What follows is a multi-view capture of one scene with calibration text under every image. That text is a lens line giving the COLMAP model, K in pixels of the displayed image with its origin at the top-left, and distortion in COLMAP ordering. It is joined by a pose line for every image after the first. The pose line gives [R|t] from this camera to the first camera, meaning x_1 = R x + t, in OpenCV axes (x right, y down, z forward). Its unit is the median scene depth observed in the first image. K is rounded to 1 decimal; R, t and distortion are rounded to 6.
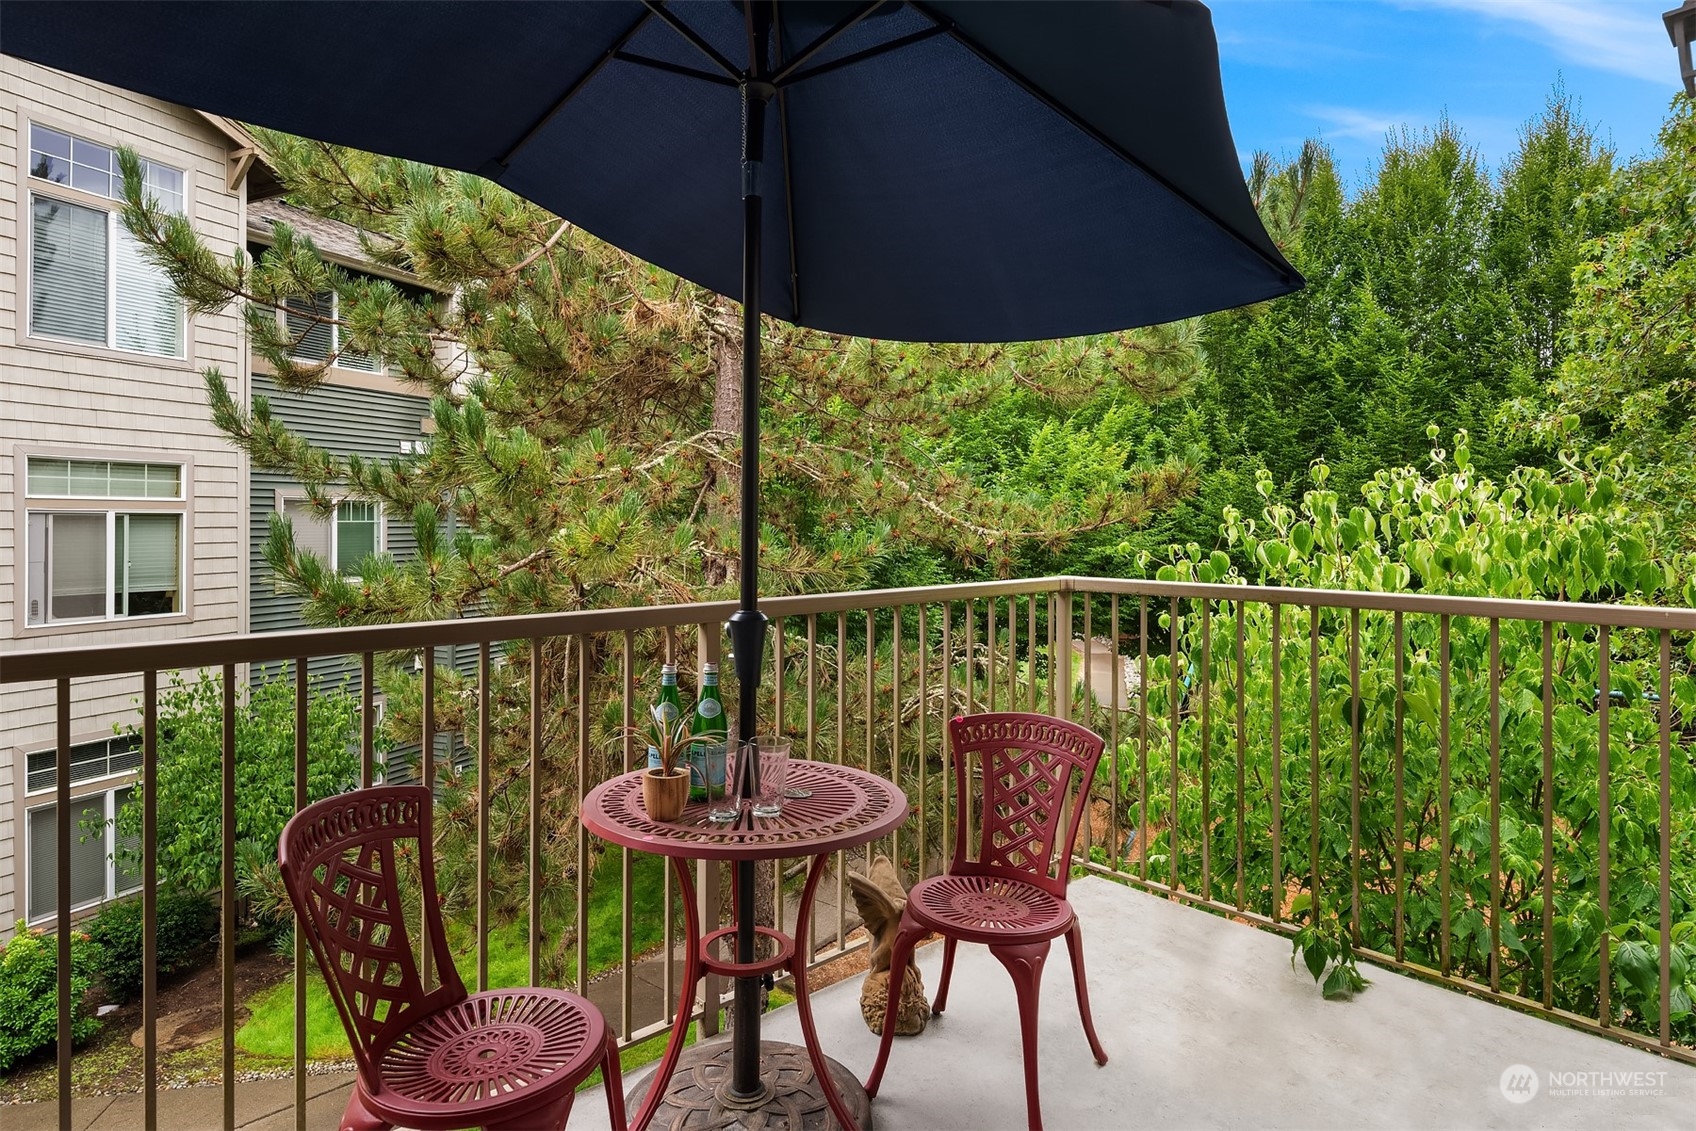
lens RADIAL K [[941.9, 0, 850.9], [0, 941.9, 552.6], [0, 0, 1]] dist [-0.002635, -0.007030]
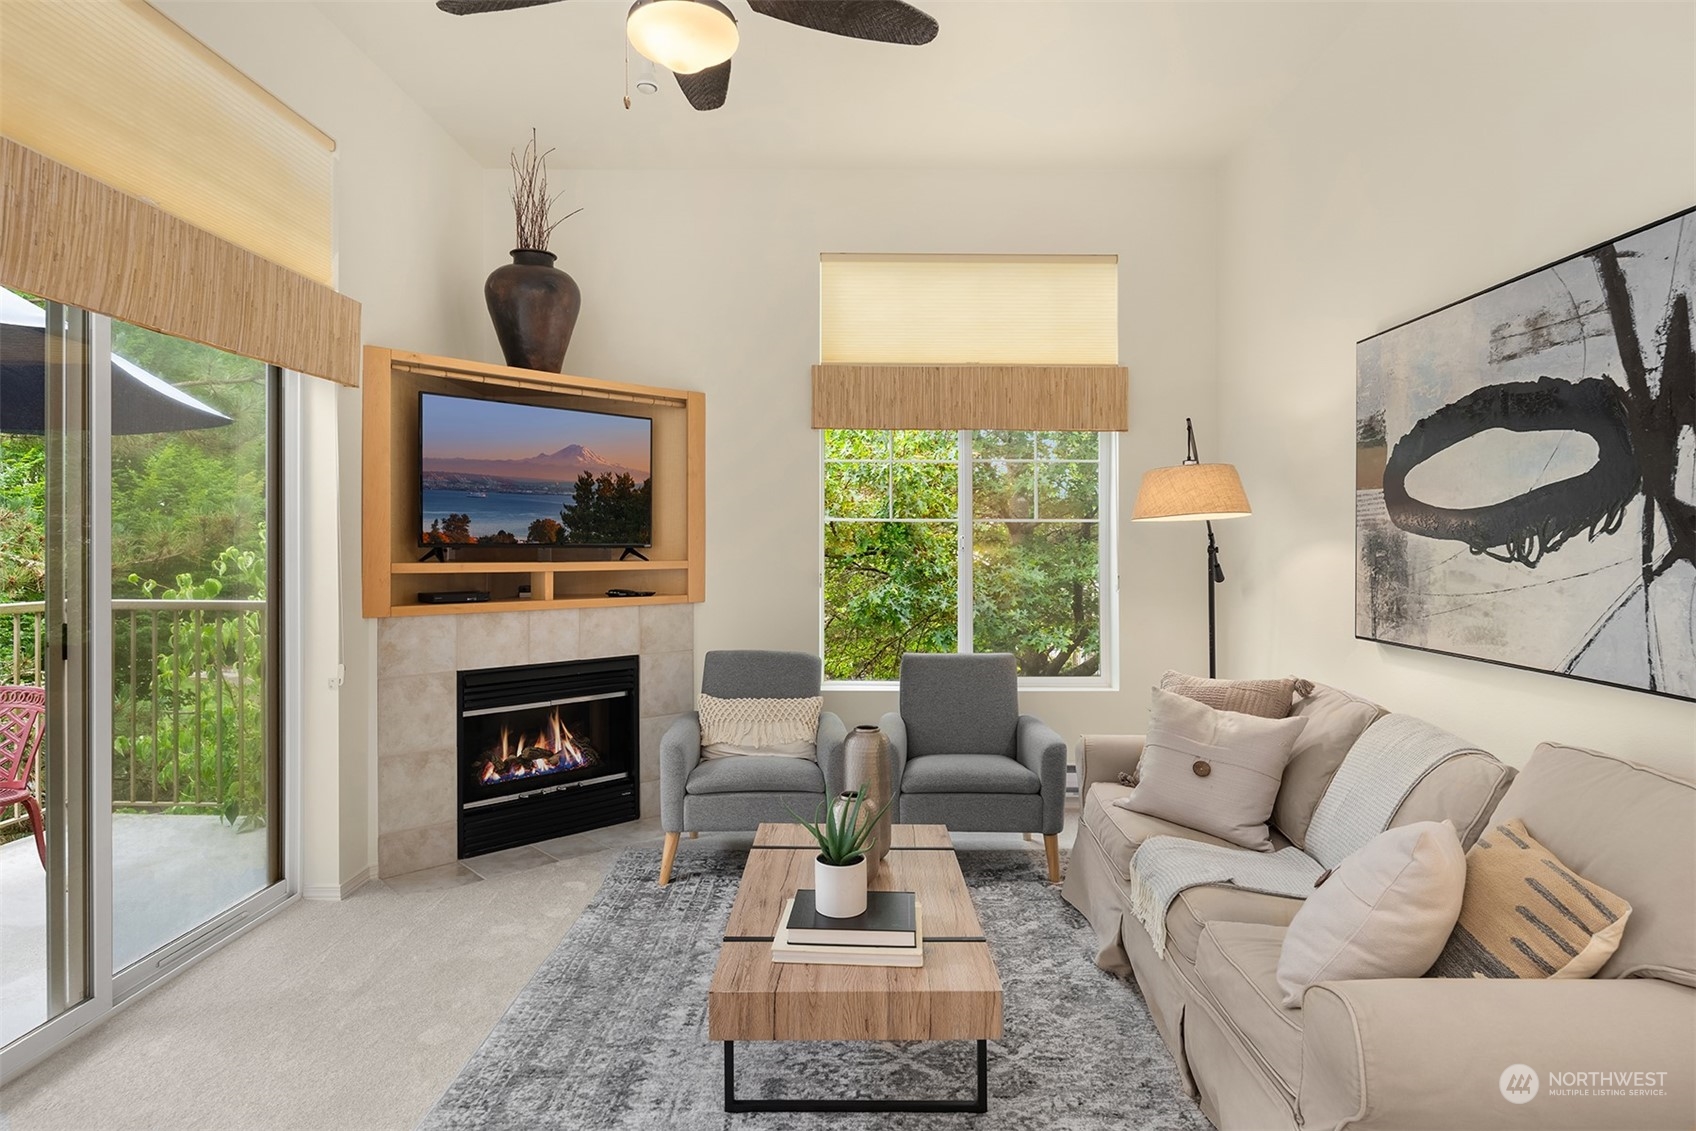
lens RADIAL K [[941.9, 0, 854.1], [0, 941.9, 563.1], [0, 0, 1]] dist [-0.002635, -0.007030]
pose [[0.696869, -0.008414, 0.717150, 0.021590], [0.017432, 0.999834, -0.005208, -0.000788], [-0.716987, 0.016131, 0.696900, -0.471412]]
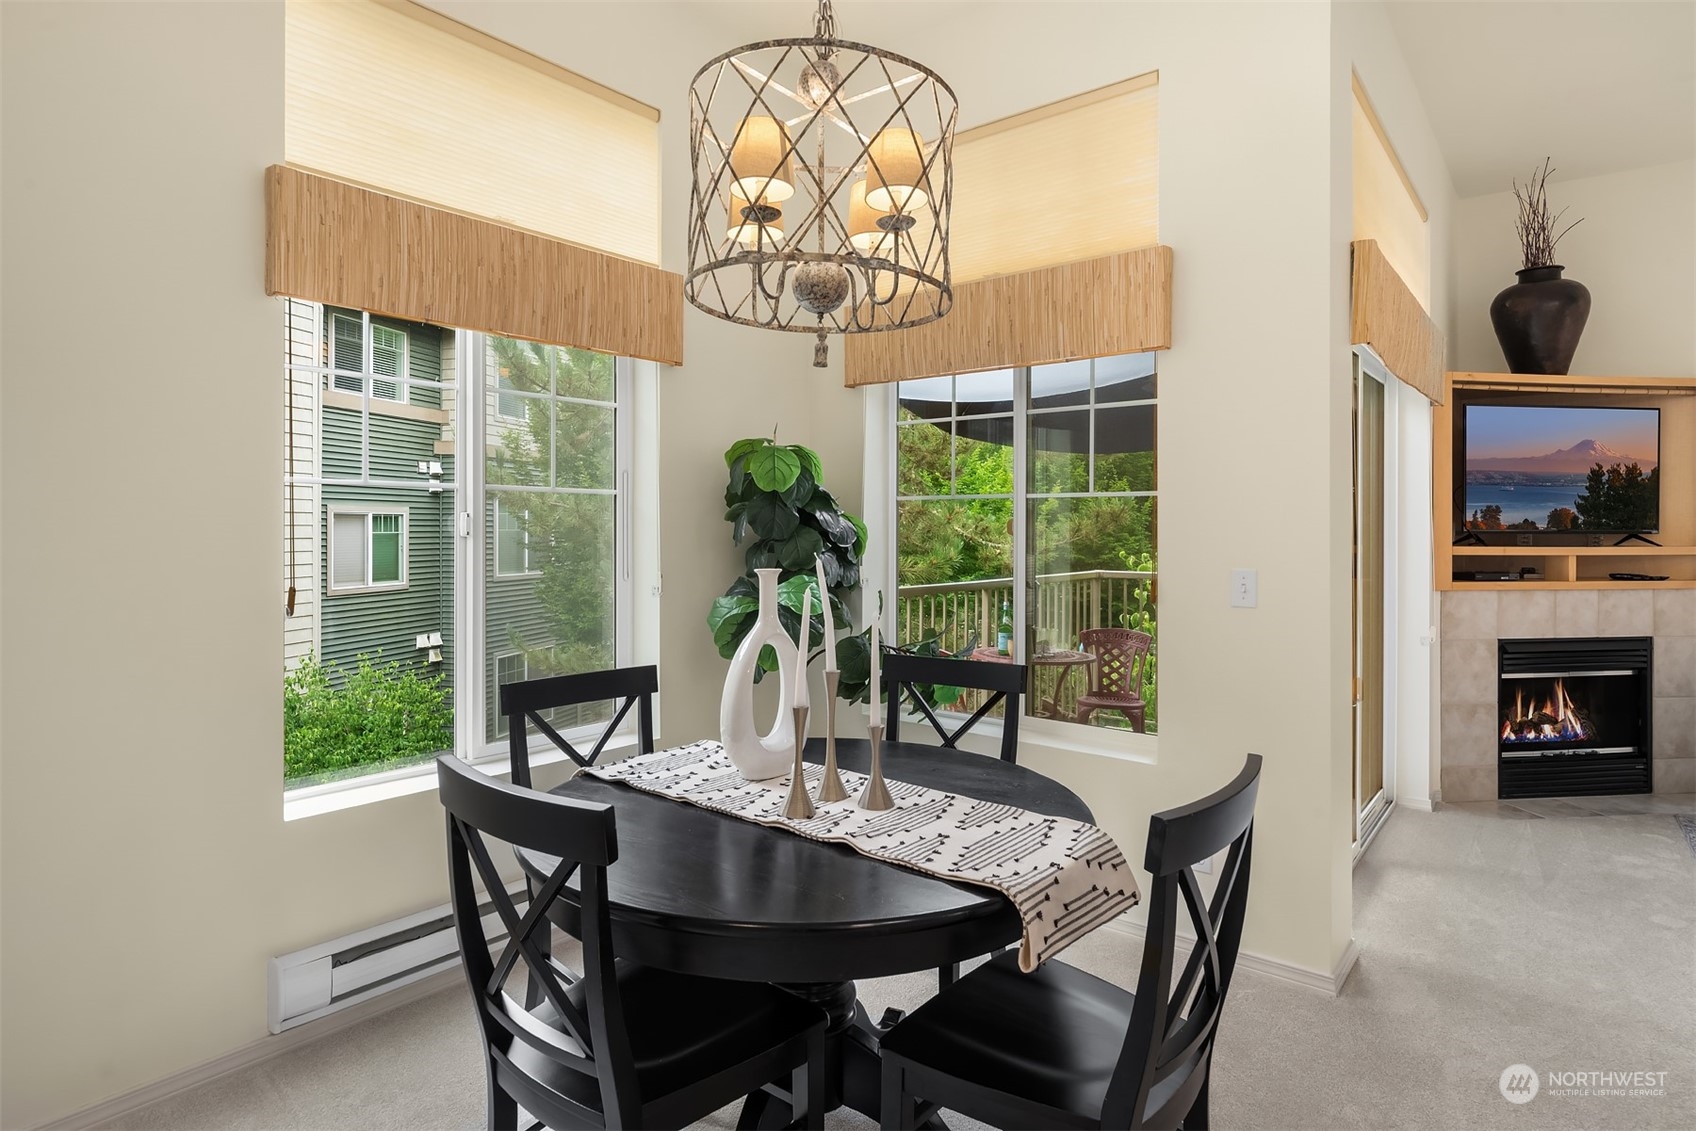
lens RADIAL K [[941.9, 0, 825.7], [0, 941.9, 547.2], [0, 0, 1]] dist [-0.002635, -0.007030]
pose [[0.991600, -0.000064, 0.129340, -0.343173], [0.001522, 0.999936, -0.011173, -0.001275], [-0.129331, 0.011276, 0.991537, -0.507516]]
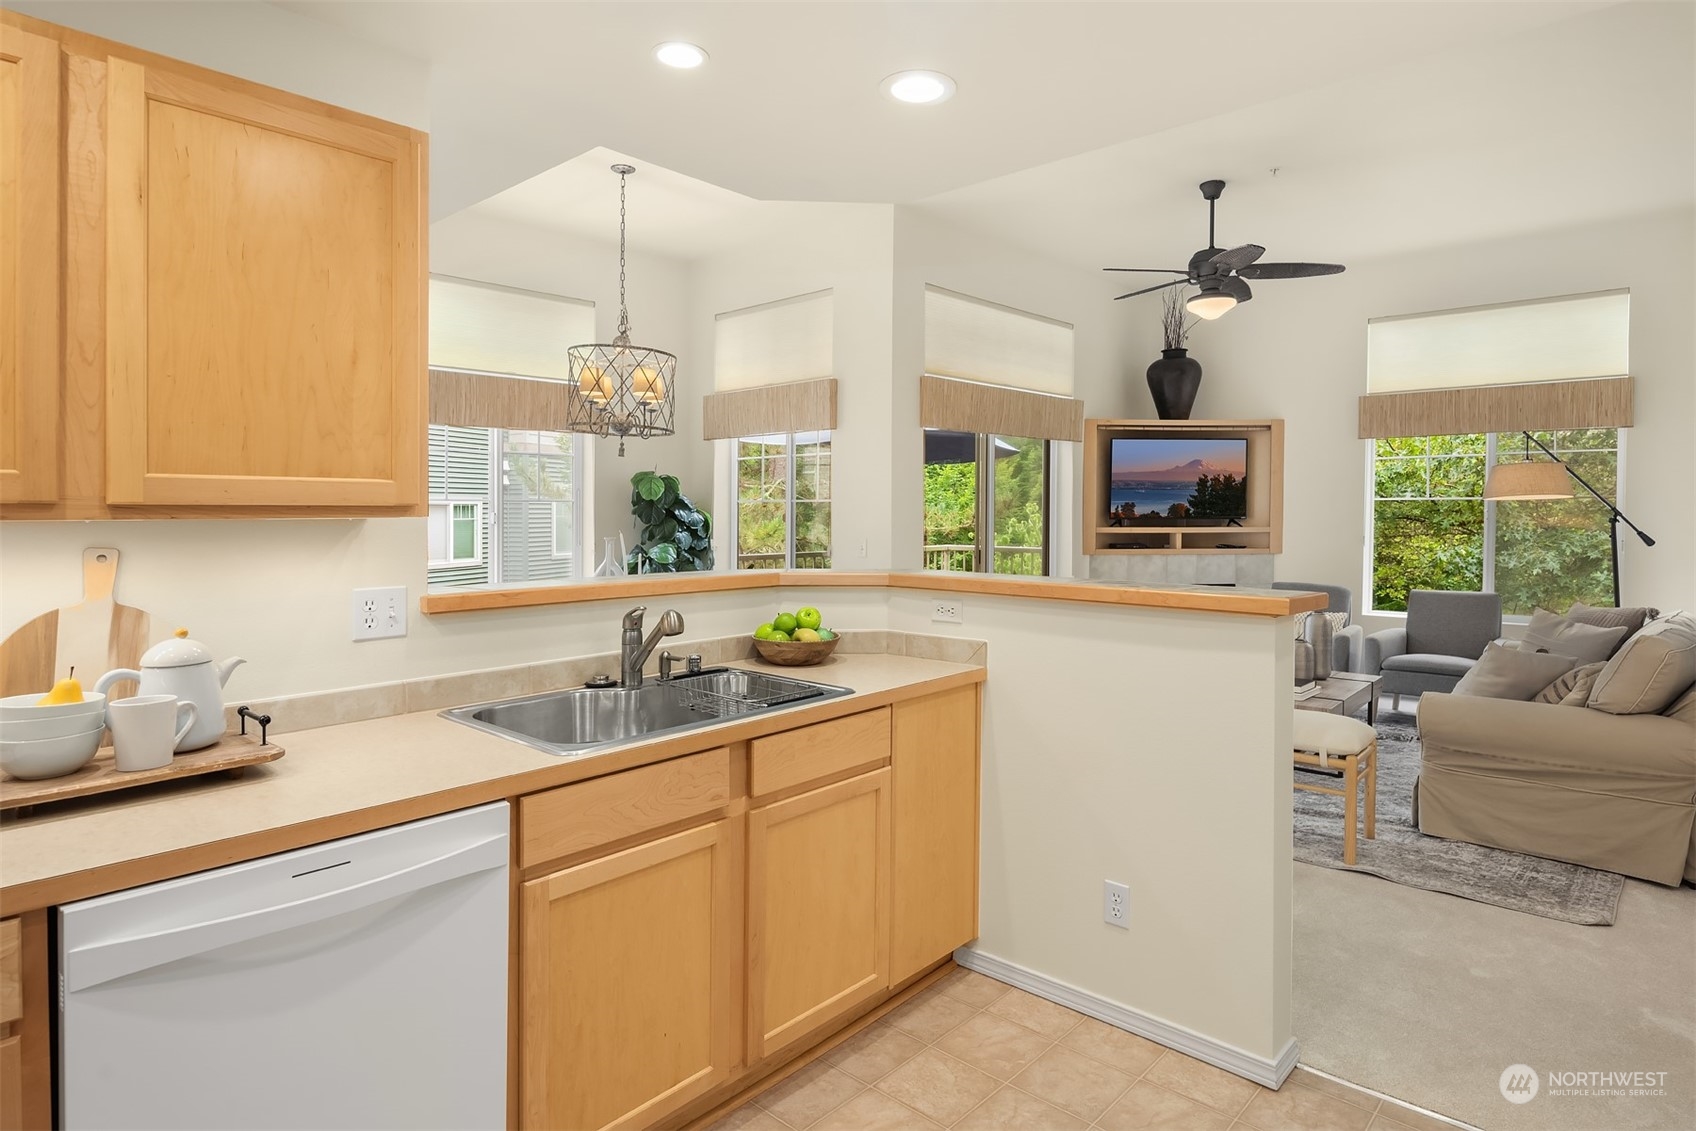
lens RADIAL K [[941.9, 0, 836.1], [0, 941.9, 544.6], [0, 0, 1]] dist [-0.002635, -0.007030]
pose [[0.997810, -0.004012, 0.066025, -0.167463], [0.003802, 0.999987, 0.003314, 0.007528], [-0.066037, -0.003056, 0.997812, -1.028337]]
